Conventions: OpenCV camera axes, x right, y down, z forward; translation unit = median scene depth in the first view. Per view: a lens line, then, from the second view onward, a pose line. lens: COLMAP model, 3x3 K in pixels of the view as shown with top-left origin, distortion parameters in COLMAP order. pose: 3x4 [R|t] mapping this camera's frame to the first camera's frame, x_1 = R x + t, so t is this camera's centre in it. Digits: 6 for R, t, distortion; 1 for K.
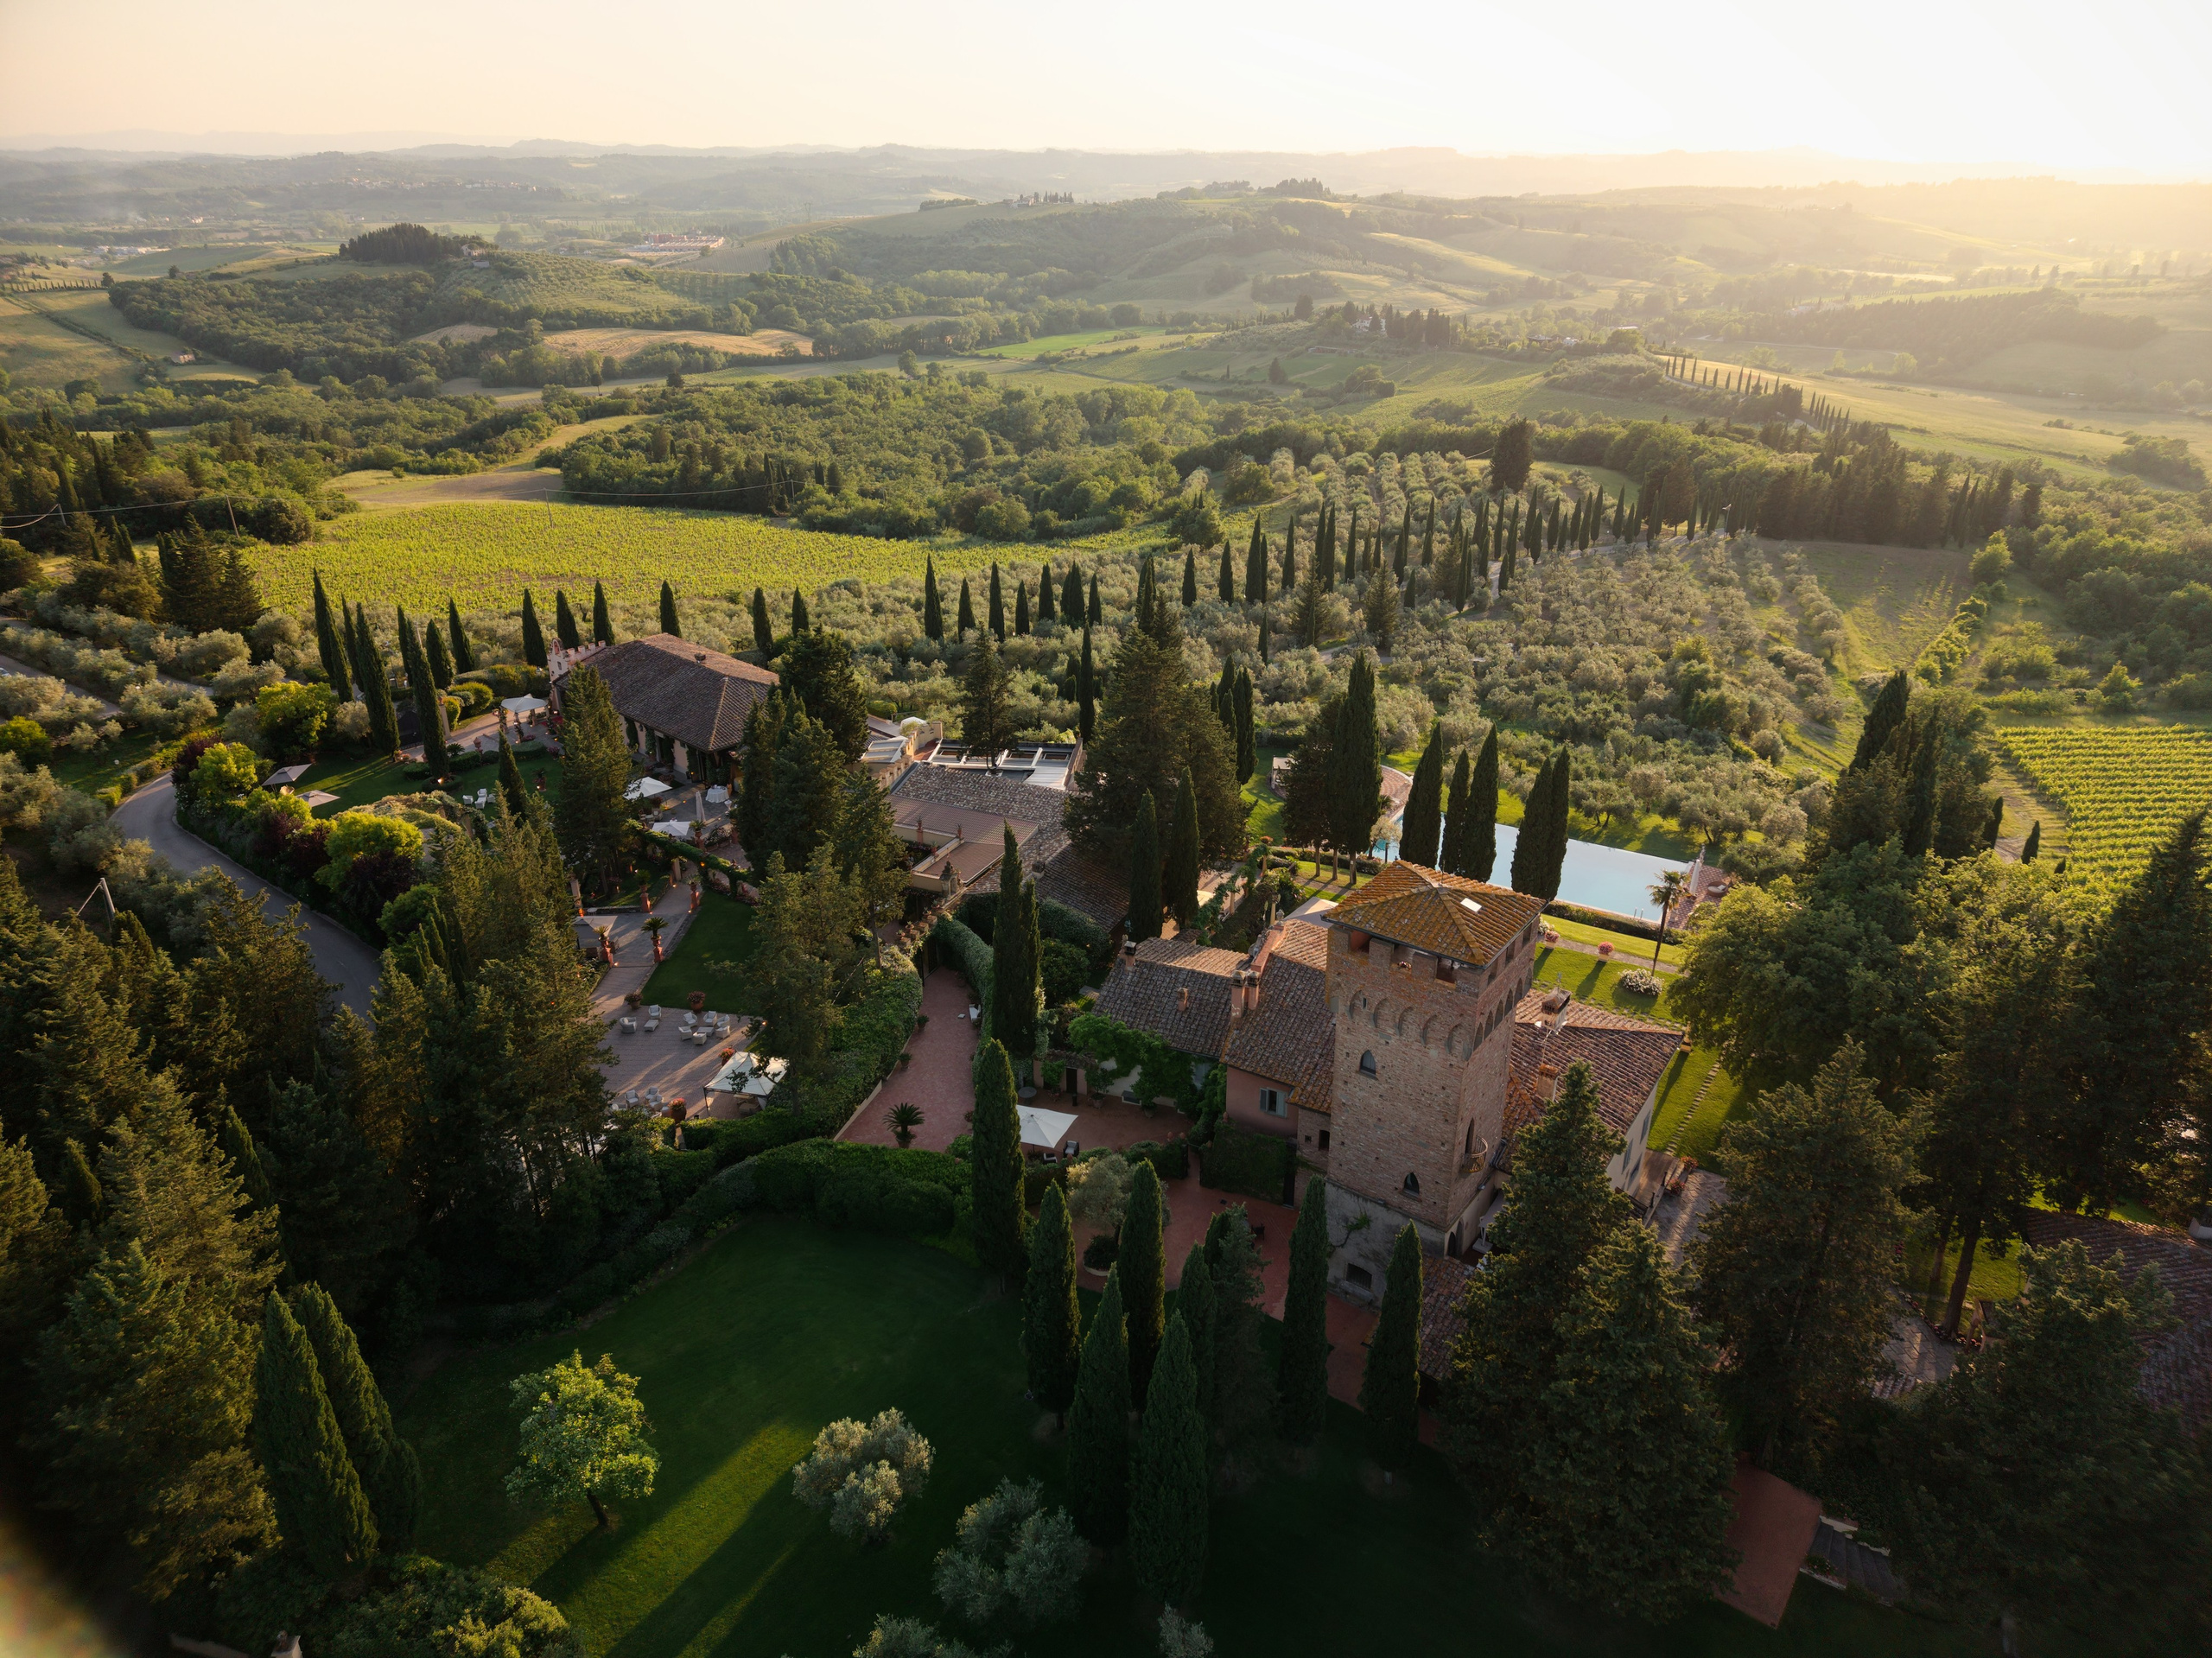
lens RADIAL K [[1563.0, 0, 1067.6], [0, 1563.0, 824.3], [0, 0, 1]] dist [0.031744, -0.065774]
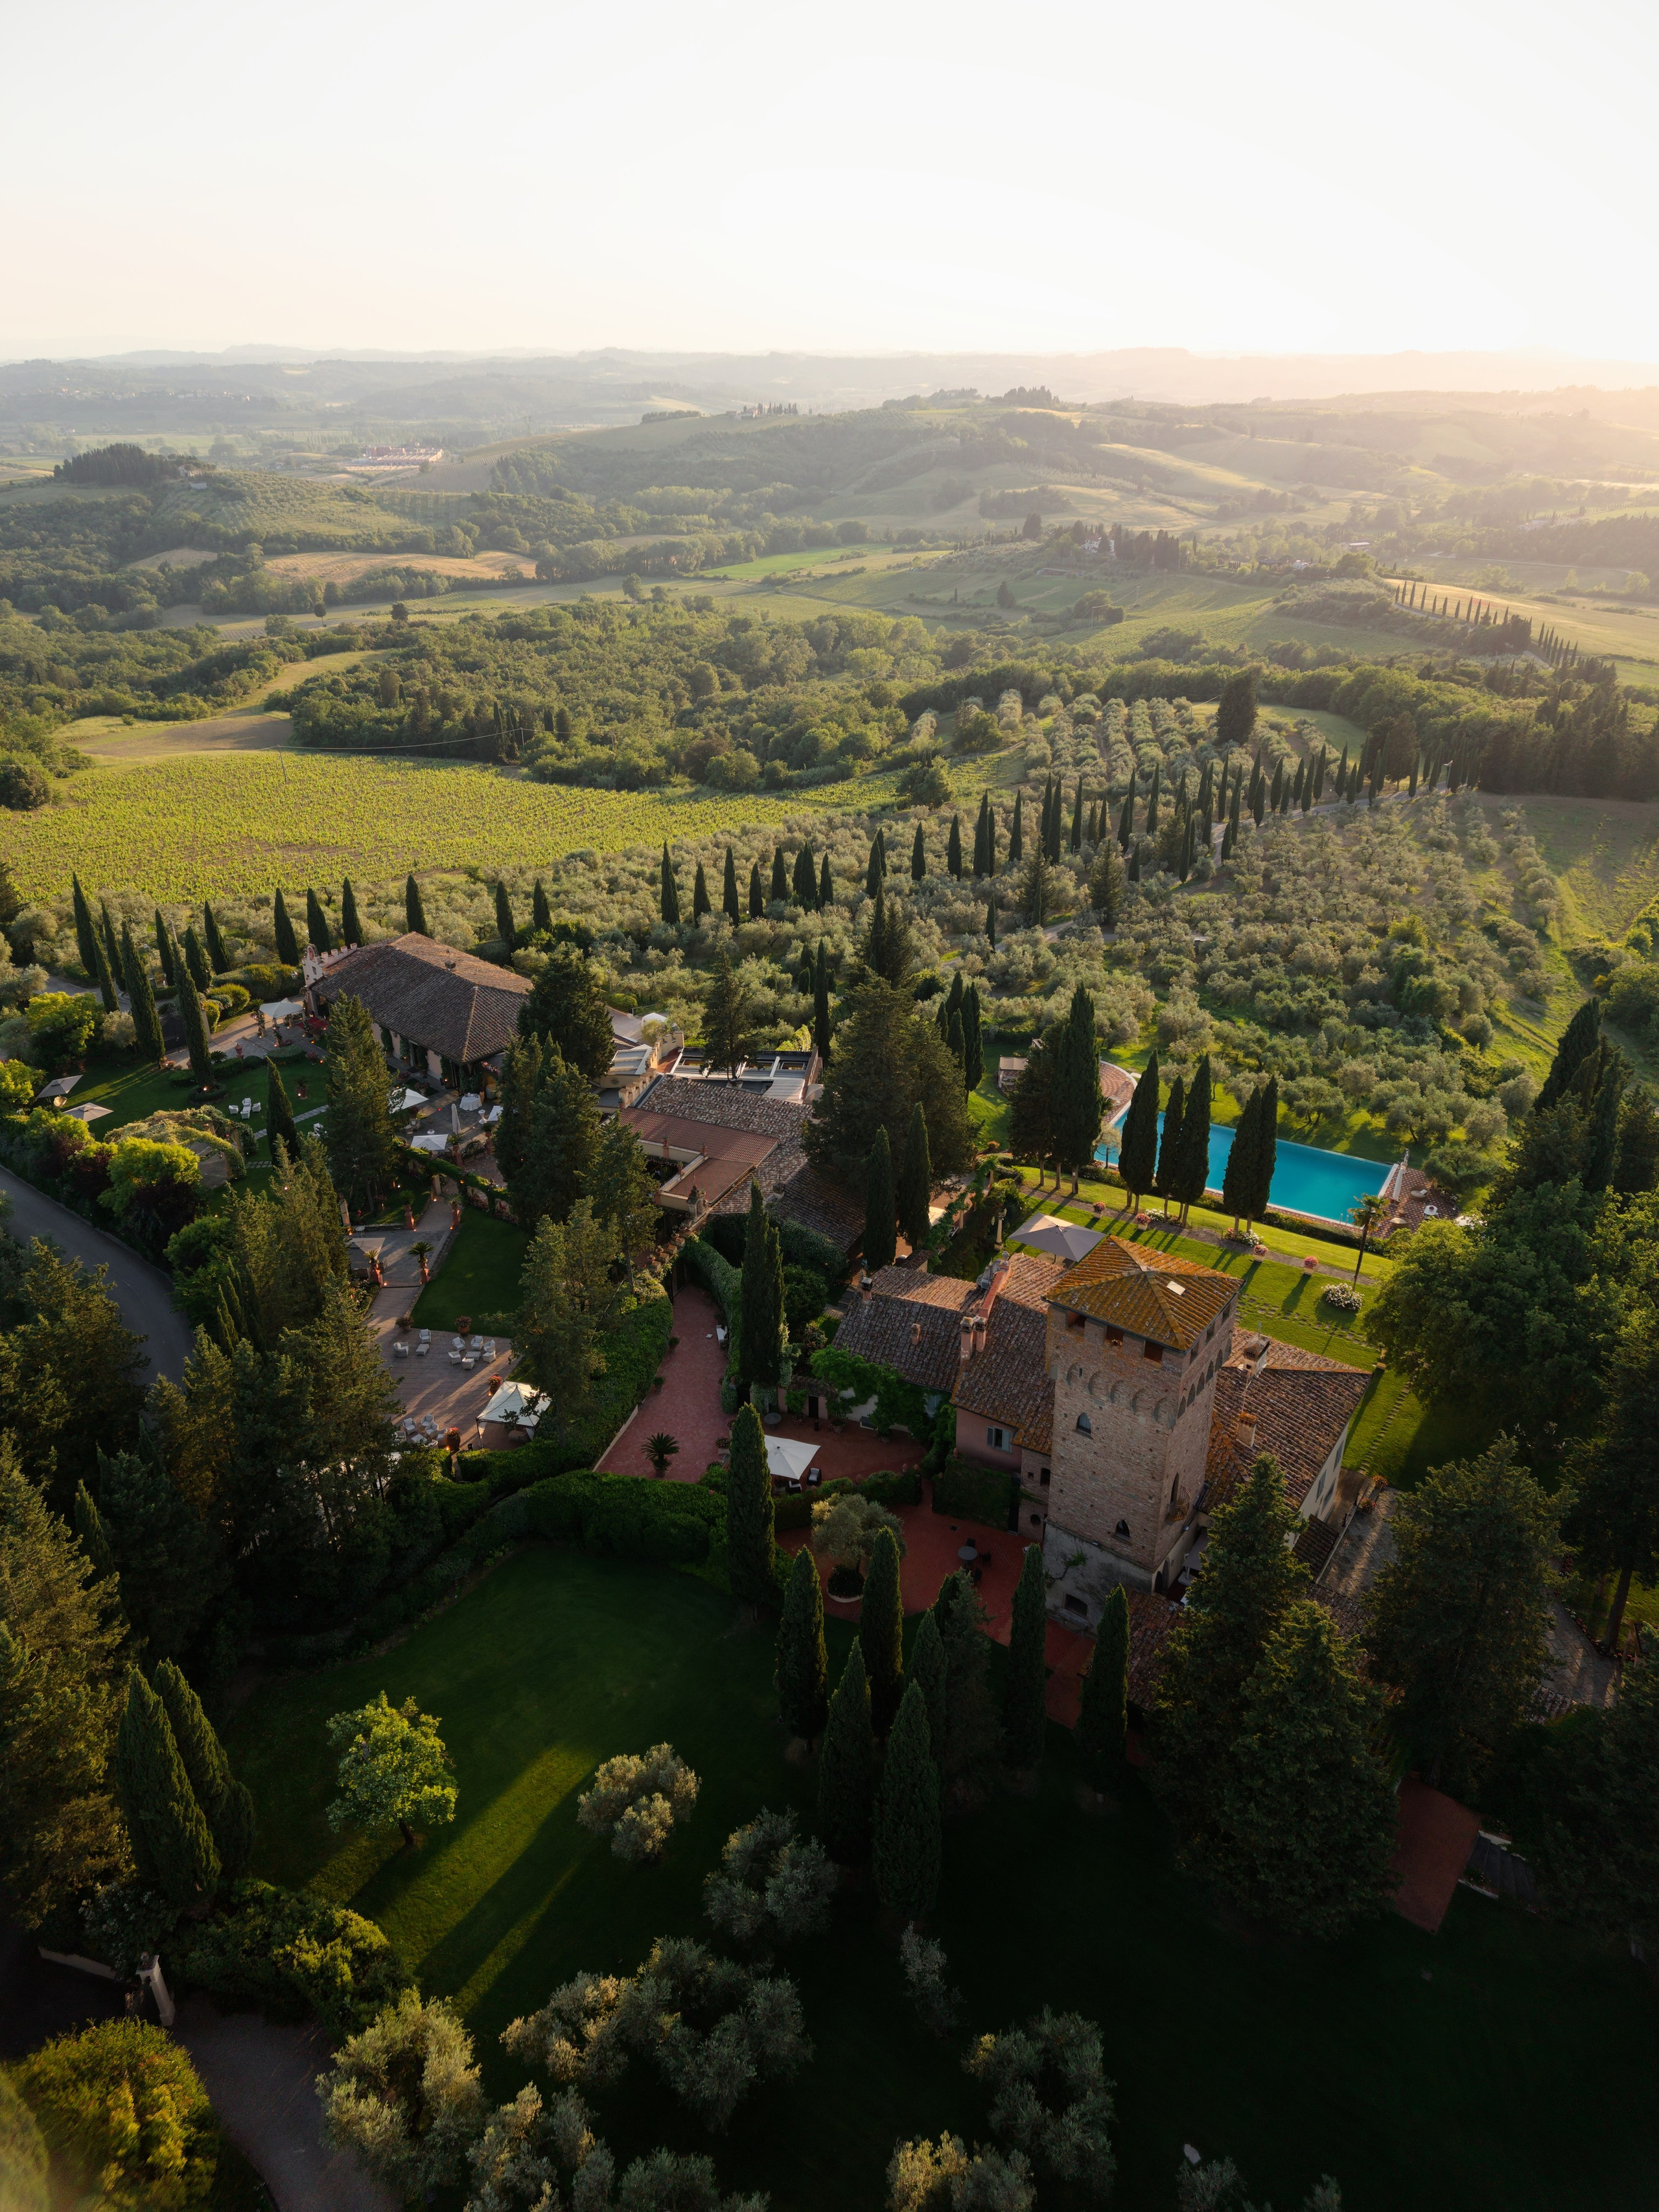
lens RADIAL K [[1568.5, 0, 794.7], [0, 1568.5, 1107.6], [0, 0, 1]] dist [0.031247, -0.064555]
pose [[0.999977, -0.006724, -0.000531, -0.001598], [0.006741, 0.998915, 0.046072, -0.017555], [0.000221, -0.046075, 0.998938, -0.014833]]
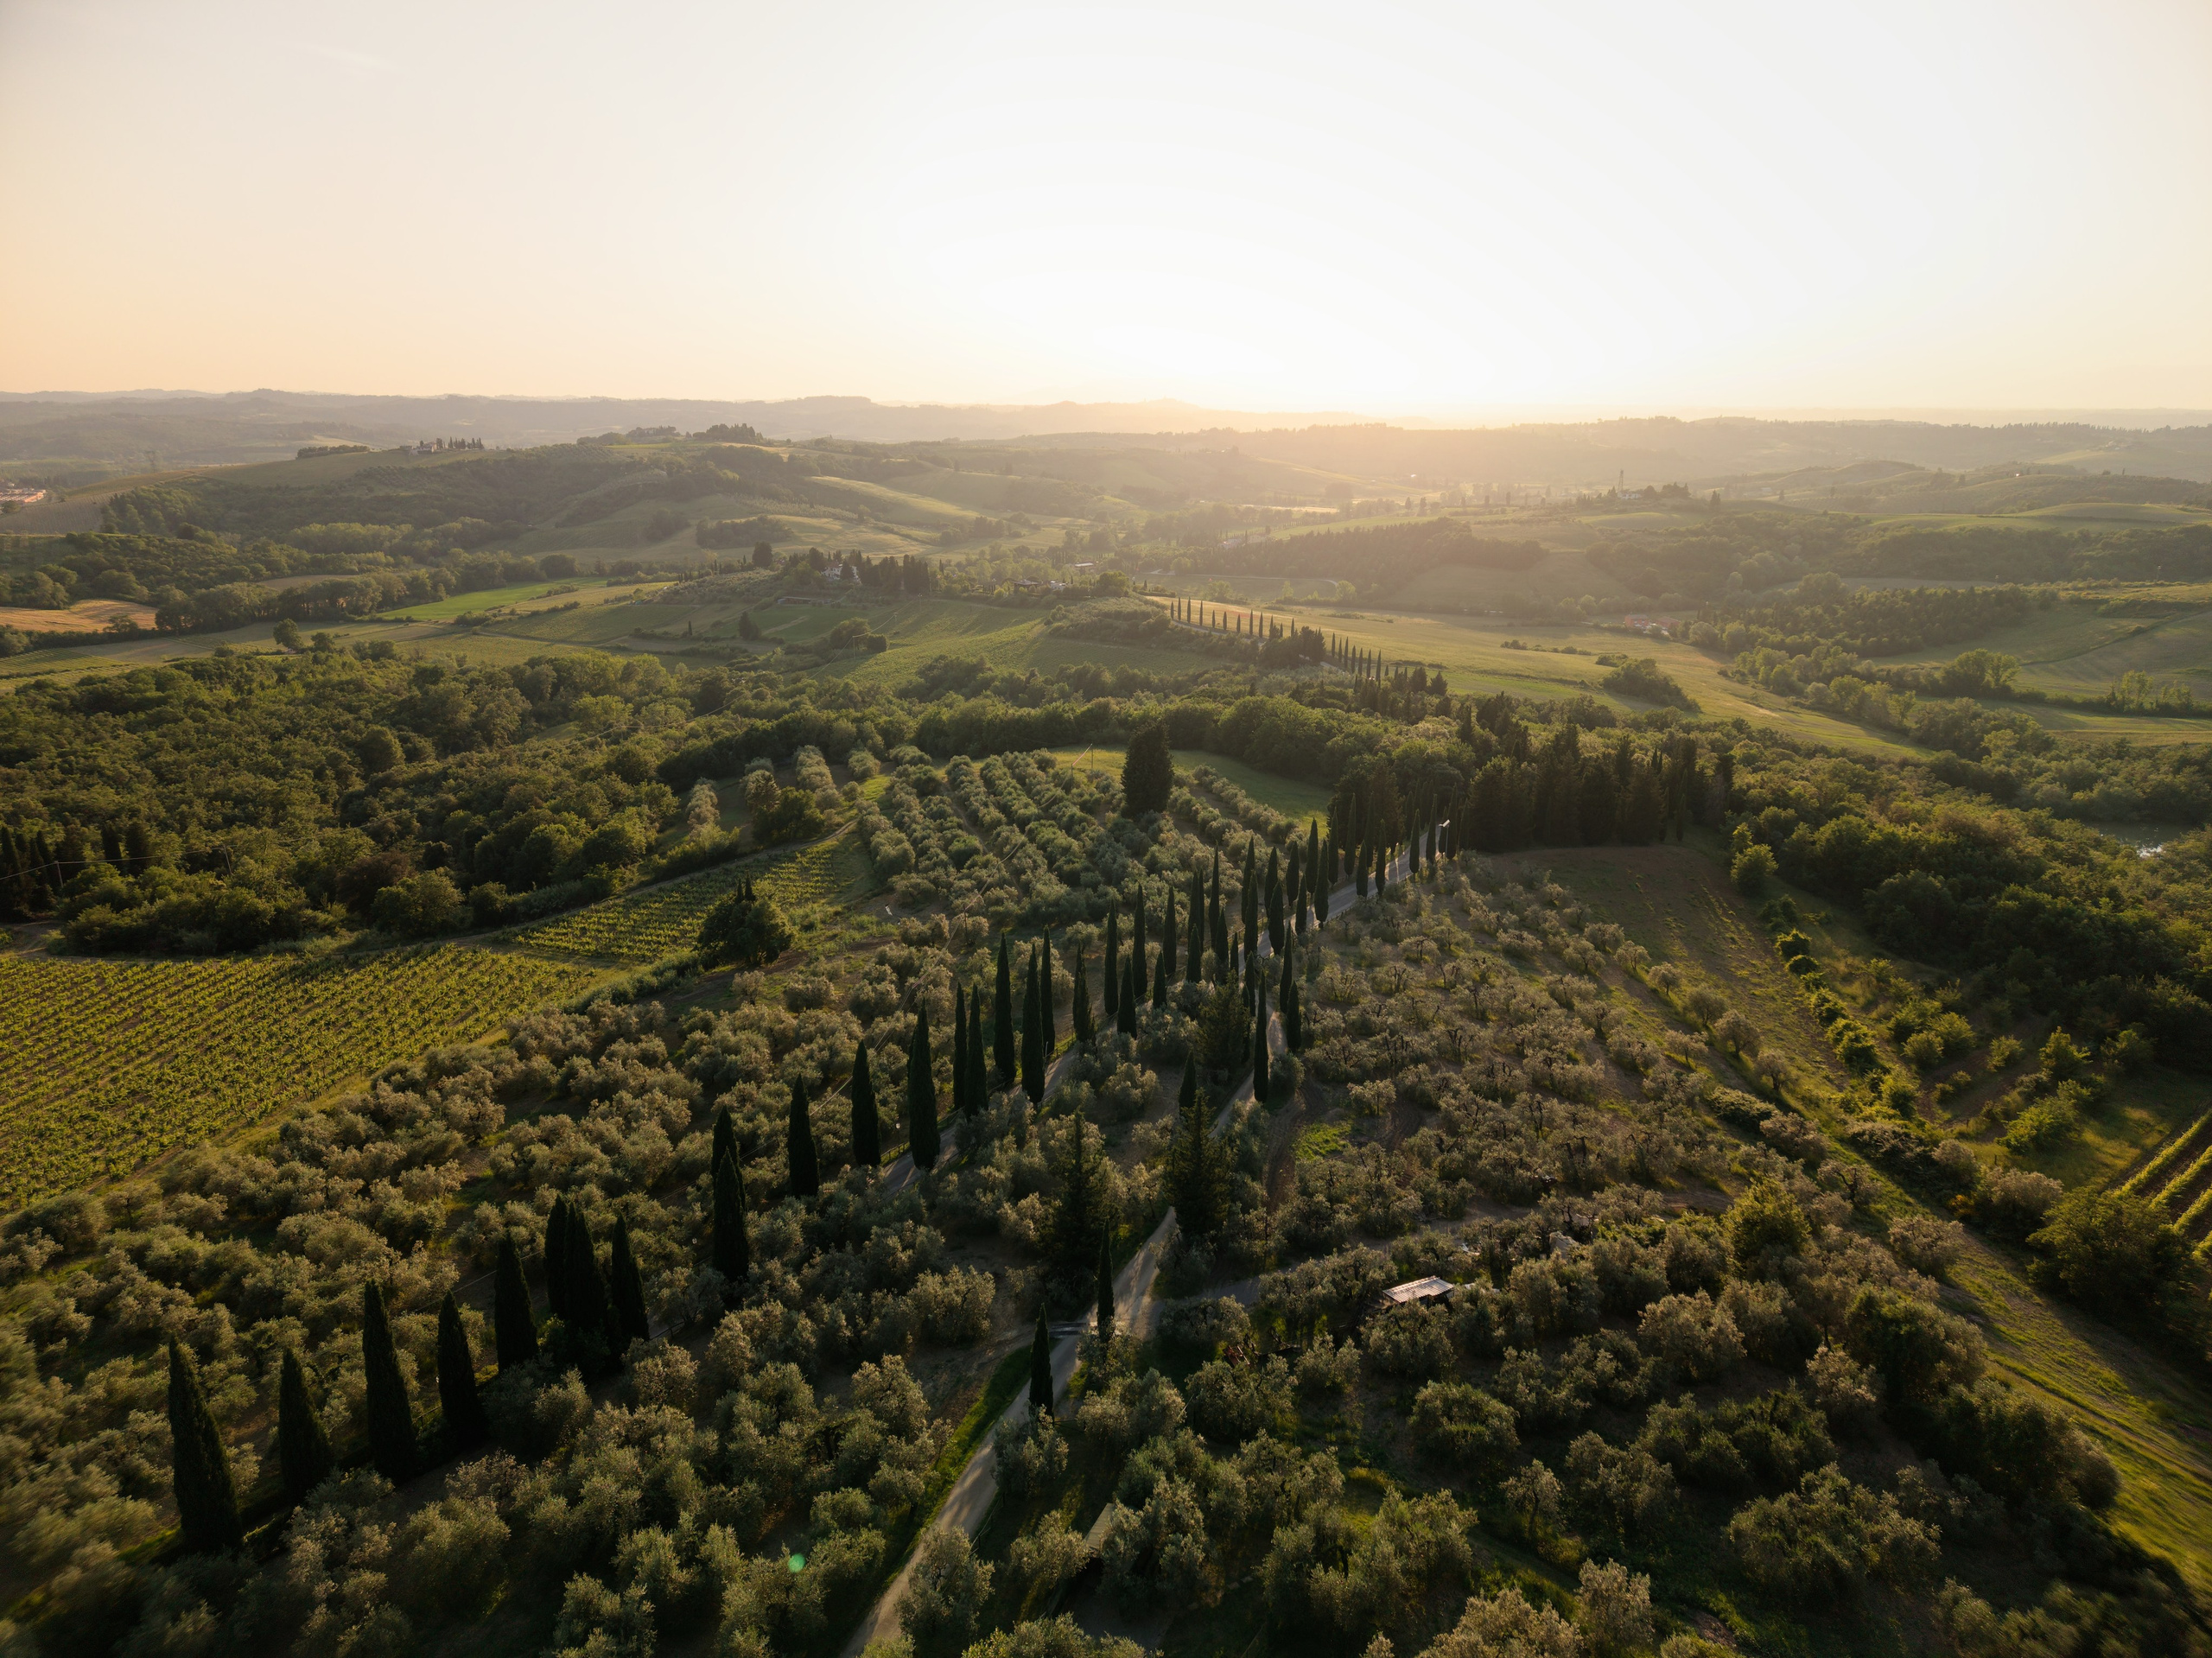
lens RADIAL K [[1495.3, 0, 1106.0], [0, 1495.3, 829.0], [0, 0, 1]] dist [0.002138, -0.020724]
pose [[0.925865, -0.095805, 0.365508, 0.000138], [0.141699, 0.984763, -0.100816, -0.089400], [-0.350280, 0.145134, 0.925333, 0.229535]]
